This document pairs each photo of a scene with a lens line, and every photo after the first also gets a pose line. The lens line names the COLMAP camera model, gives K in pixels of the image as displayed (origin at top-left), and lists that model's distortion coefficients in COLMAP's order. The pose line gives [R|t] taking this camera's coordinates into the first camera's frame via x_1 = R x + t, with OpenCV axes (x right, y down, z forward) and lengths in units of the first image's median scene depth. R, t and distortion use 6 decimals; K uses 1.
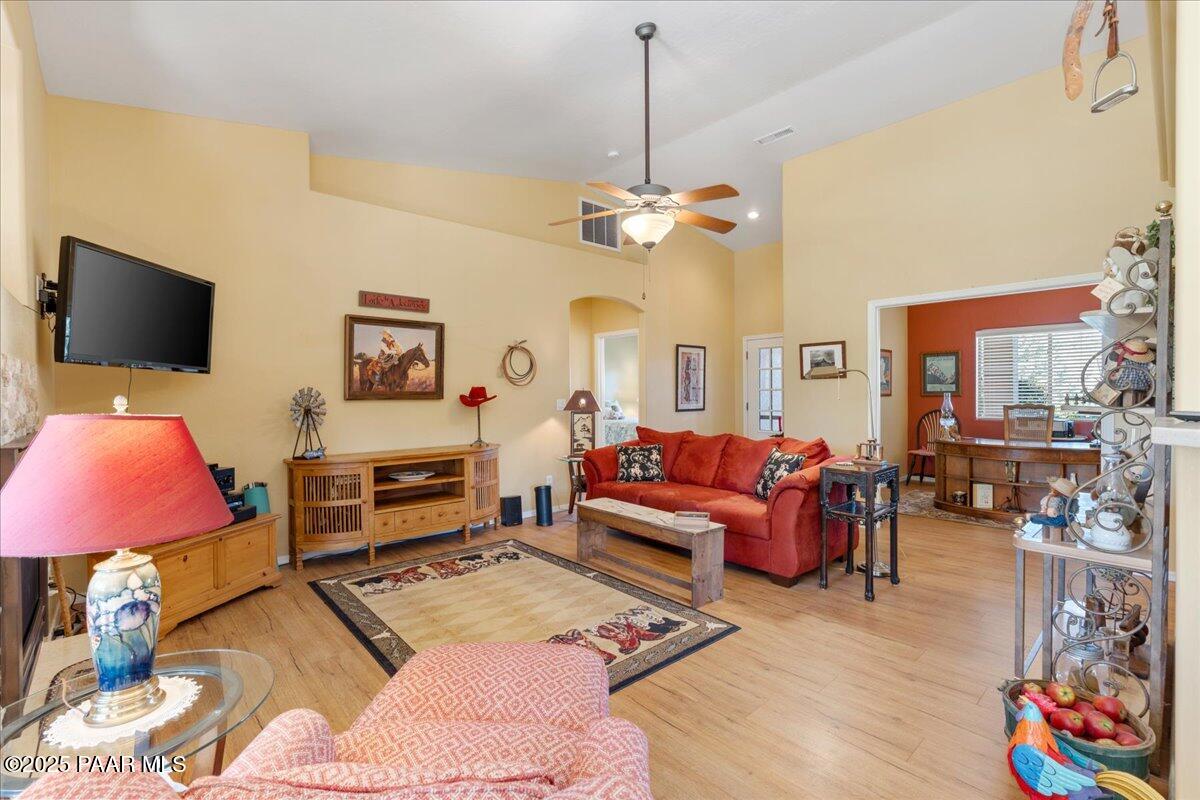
lens RADIAL K [[535.6, 0, 600.0], [0, 535.6, 400.0], [0, 0, 1]] dist [-0.002528, -0.000256]
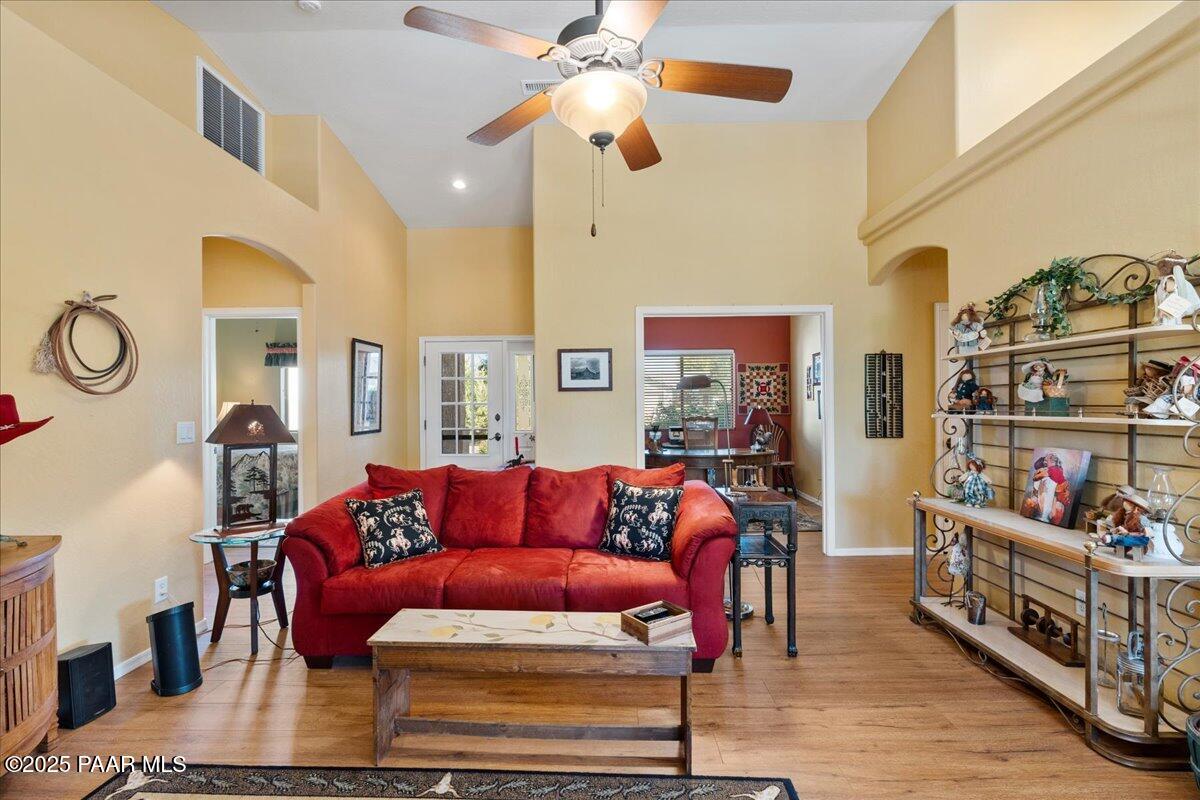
lens RADIAL K [[535.6, 0, 600.0], [0, 535.6, 400.0], [0, 0, 1]] dist [-0.002528, -0.000256]
pose [[0.678655, 0.007083, 0.734423, -0.200799], [0.012056, 0.999711, -0.020782, -0.007534], [-0.734358, 0.022958, 0.678374, 0.405740]]
